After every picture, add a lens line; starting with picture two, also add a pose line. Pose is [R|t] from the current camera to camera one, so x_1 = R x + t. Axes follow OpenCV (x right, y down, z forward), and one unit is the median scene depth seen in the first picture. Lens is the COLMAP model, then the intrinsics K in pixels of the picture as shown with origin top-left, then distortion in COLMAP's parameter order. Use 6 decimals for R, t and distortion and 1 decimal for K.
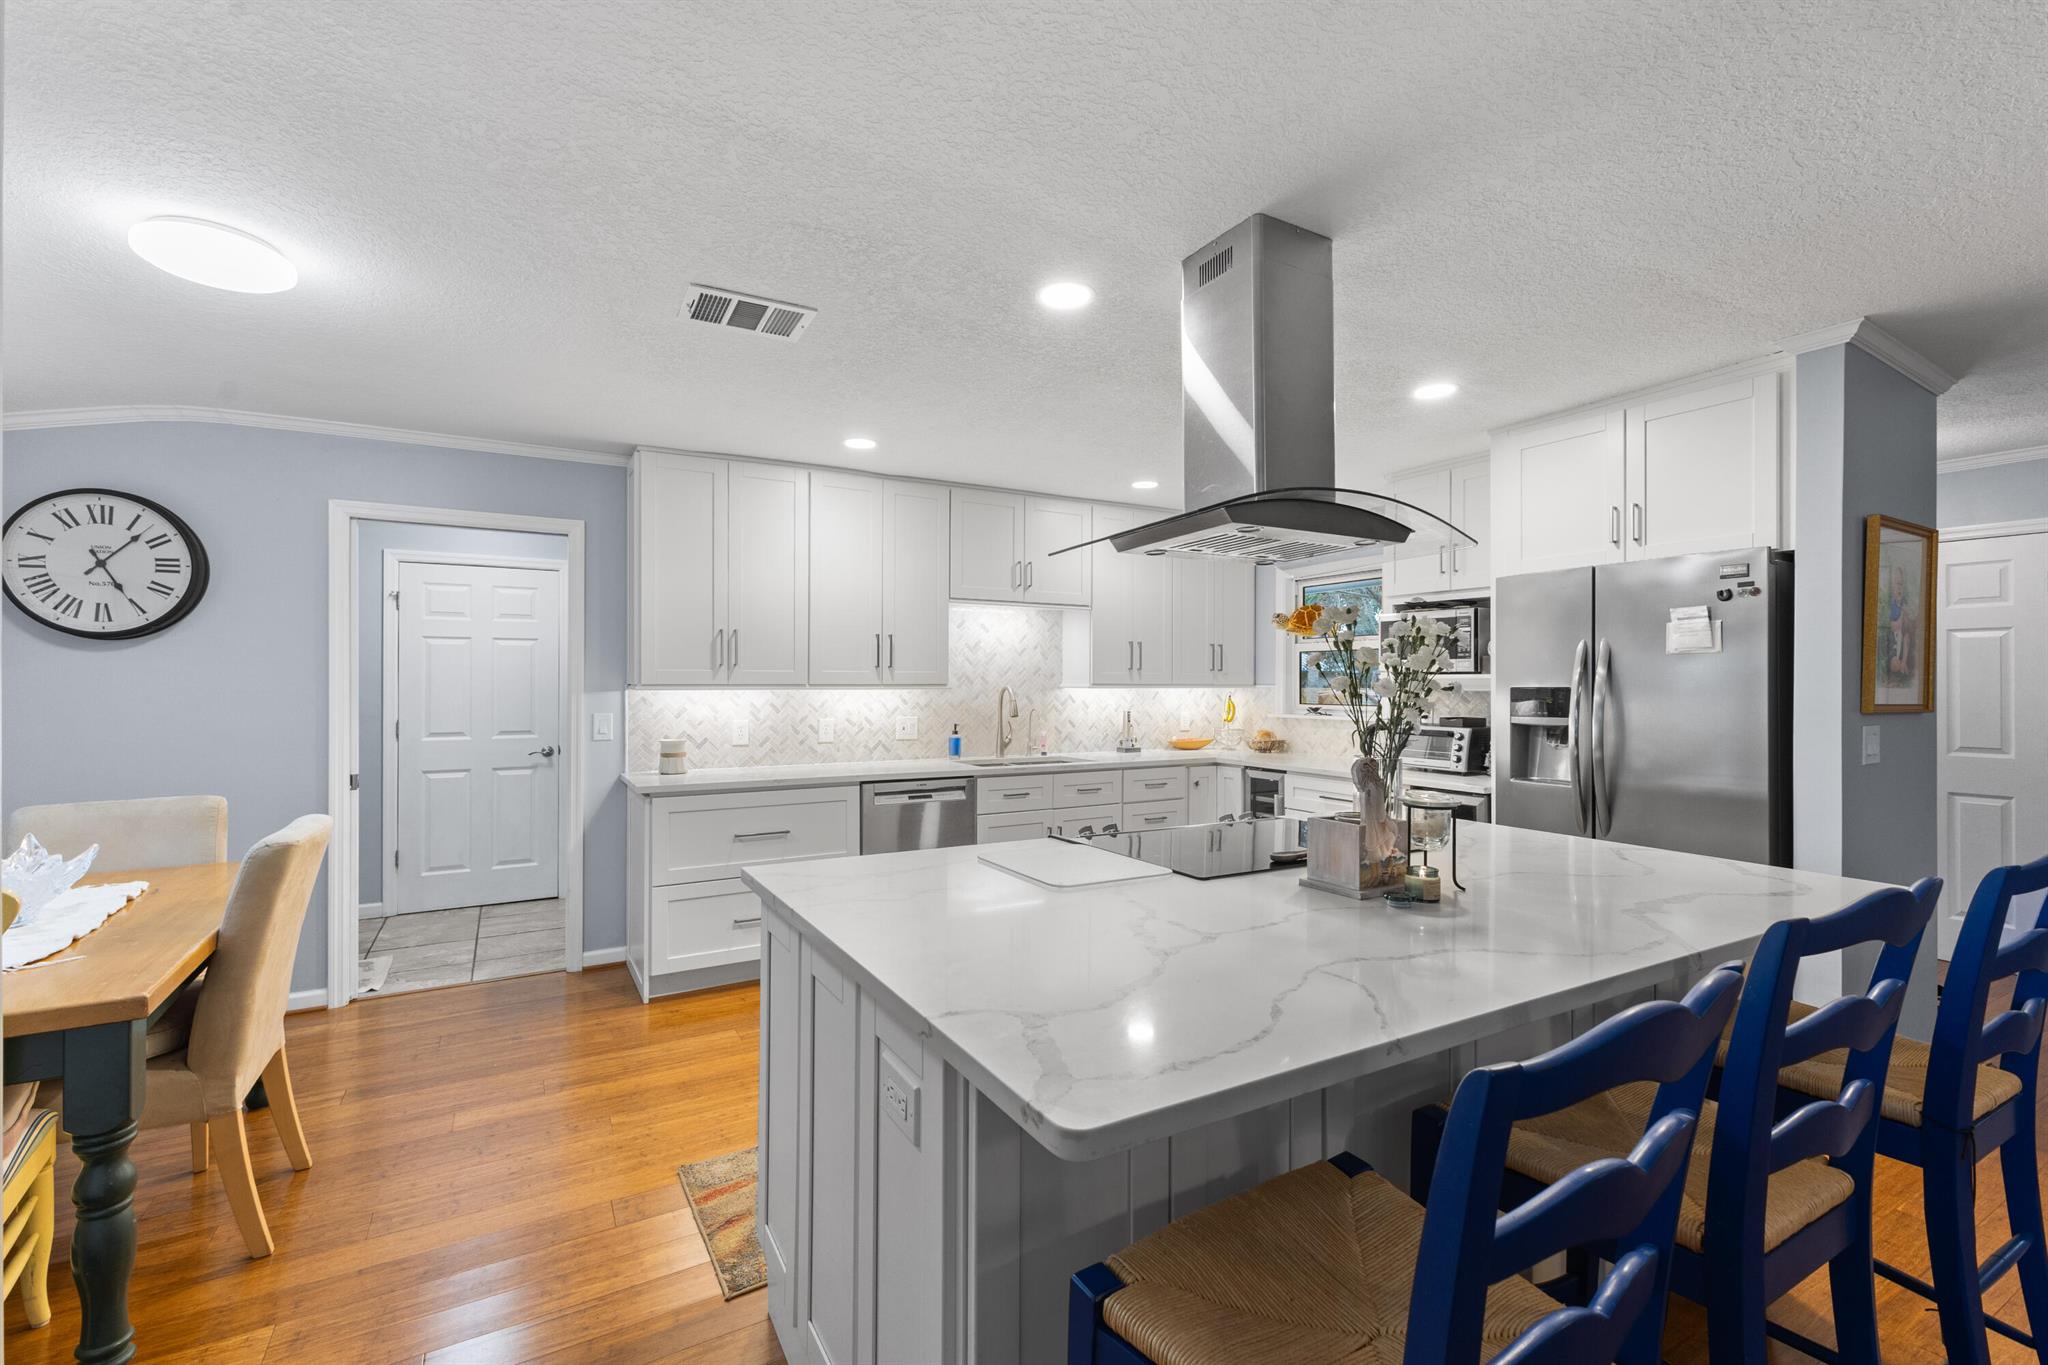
lens RADIAL K [[892.2, 0, 1027.3], [0, 892.2, 683.6], [0, 0, 1]] dist [0.013997, -0.001498]
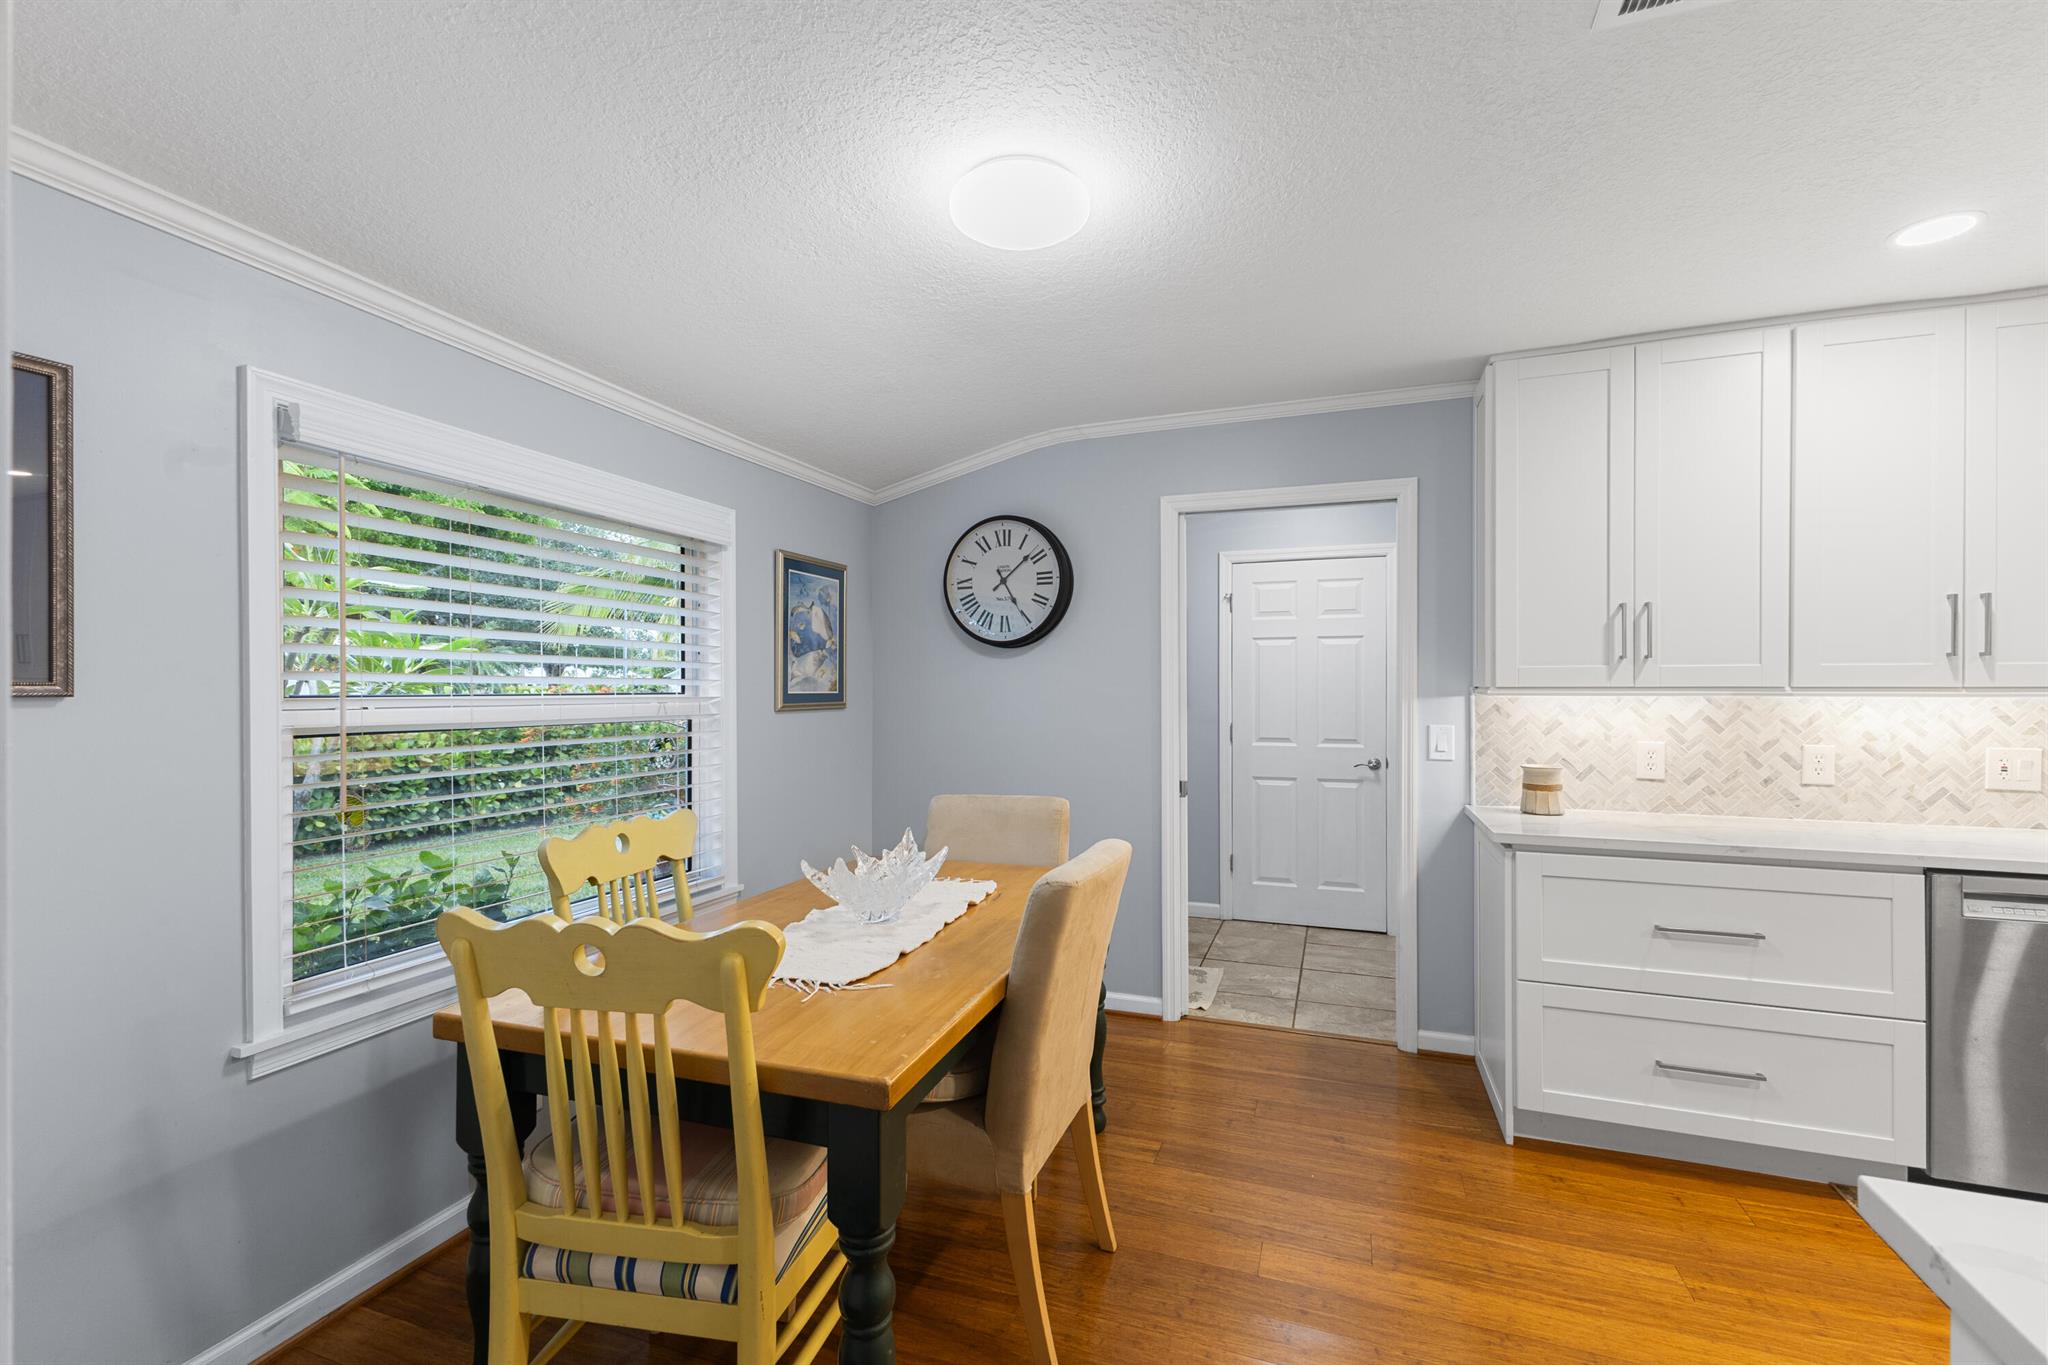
lens RADIAL K [[892.2, 0, 1015.1], [0, 892.2, 682.9], [0, 0, 1]] dist [0.013997, -0.001498]
pose [[0.640219, -0.003887, -0.768183, -0.125119], [0.000568, 0.999989, -0.004587, 0.000586], [0.768193, 0.002500, 0.640214, 0.240369]]
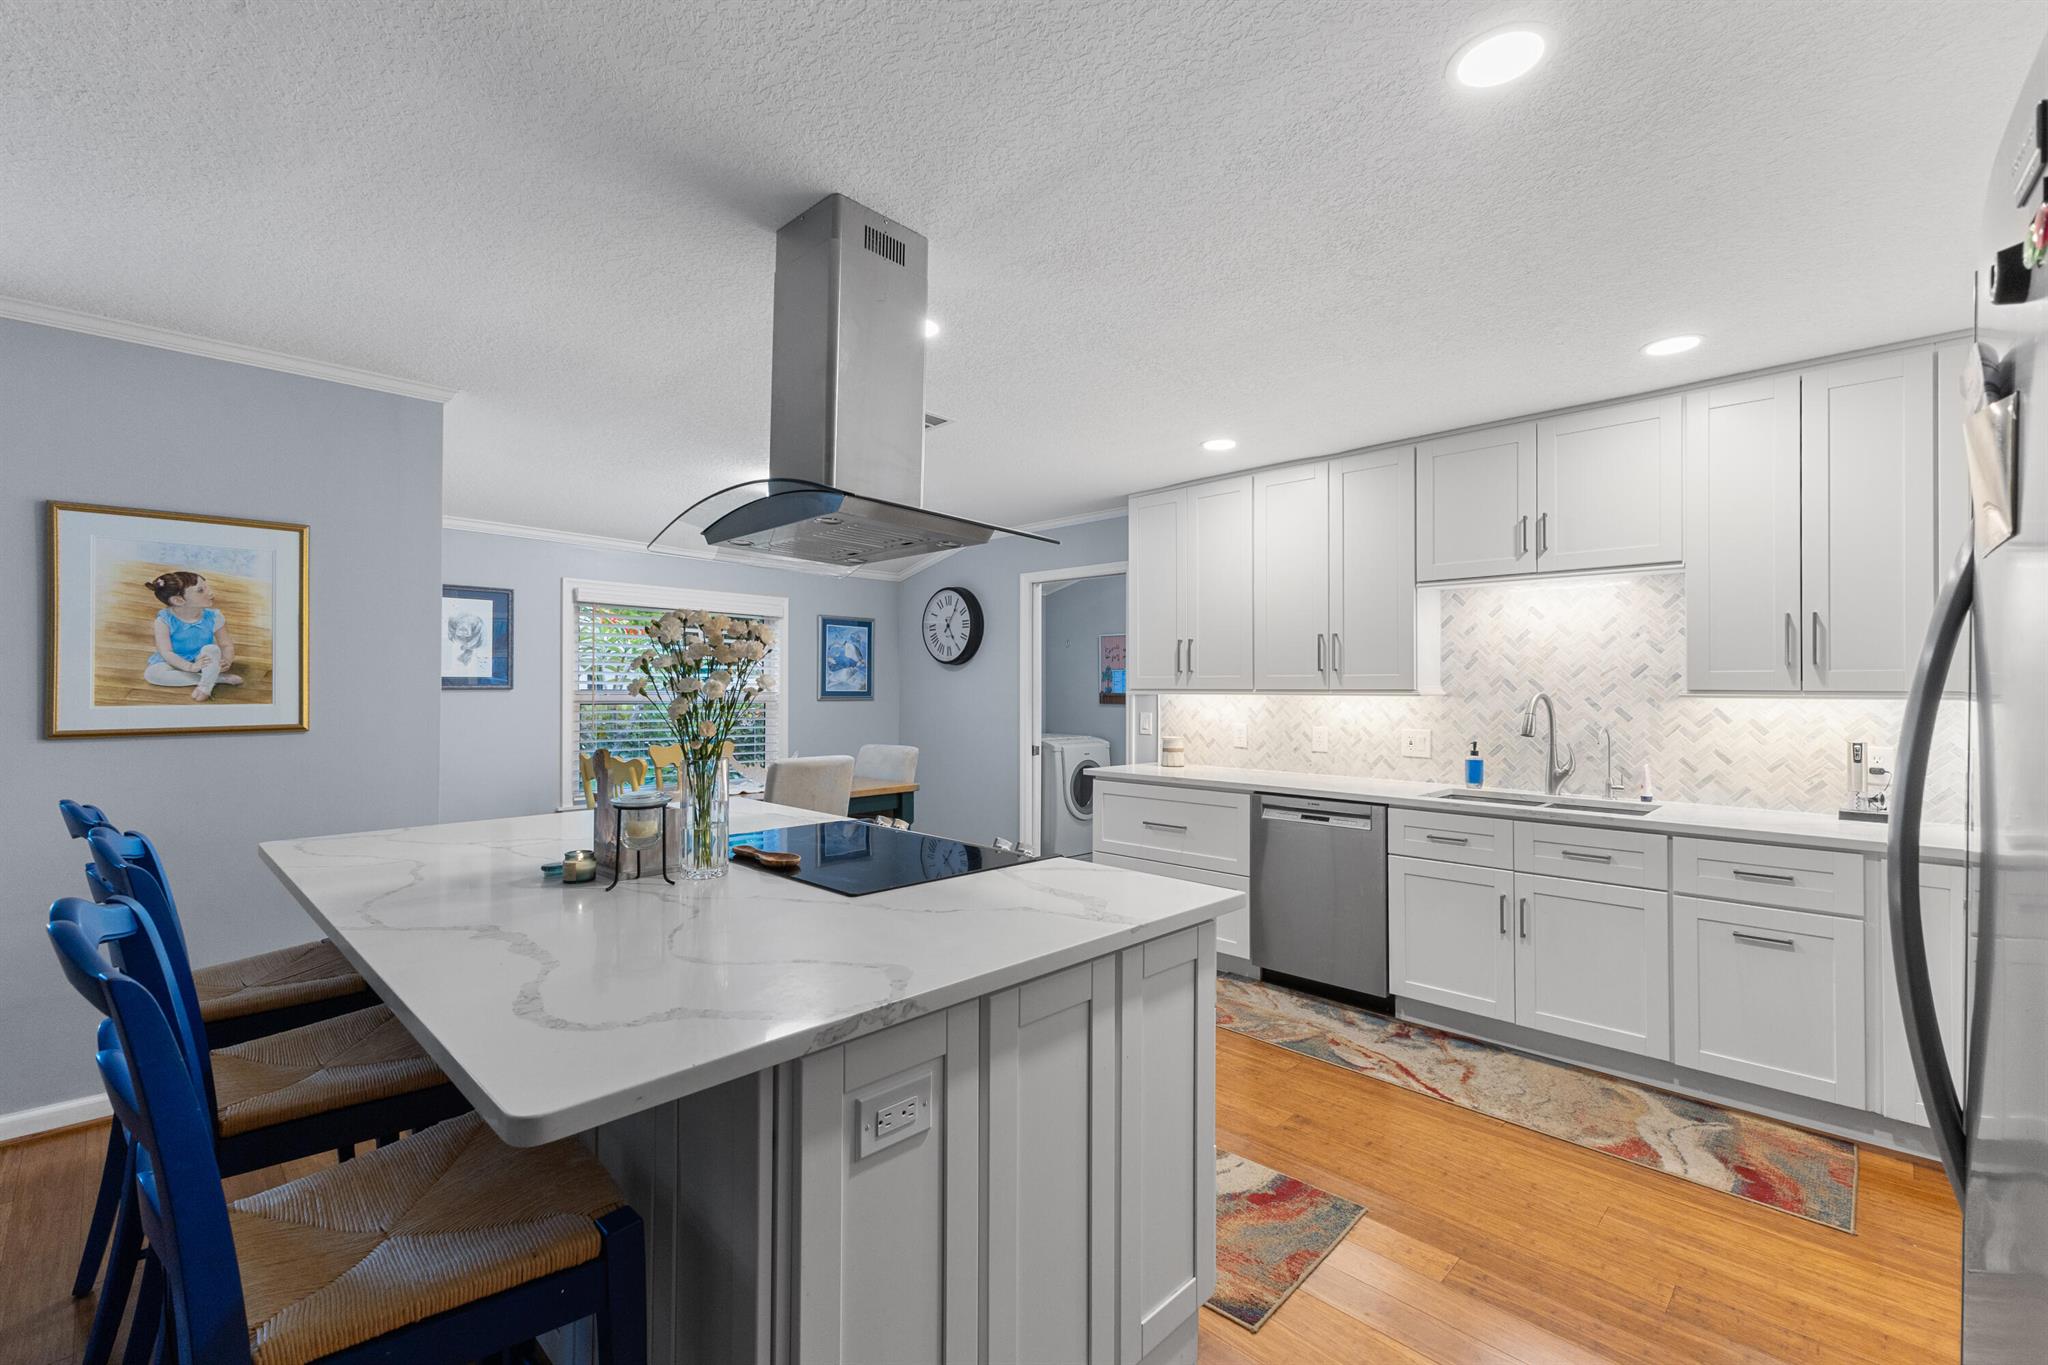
lens RADIAL K [[892.2, 0, 1009.4], [0, 892.2, 683.3], [0, 0, 1]] dist [0.013997, -0.001498]
pose [[0.257692, -0.003831, -0.966219, 0.705706], [-0.003152, 0.999983, -0.004805, -0.000533], [0.966222, 0.004284, 0.257676, 0.523116]]
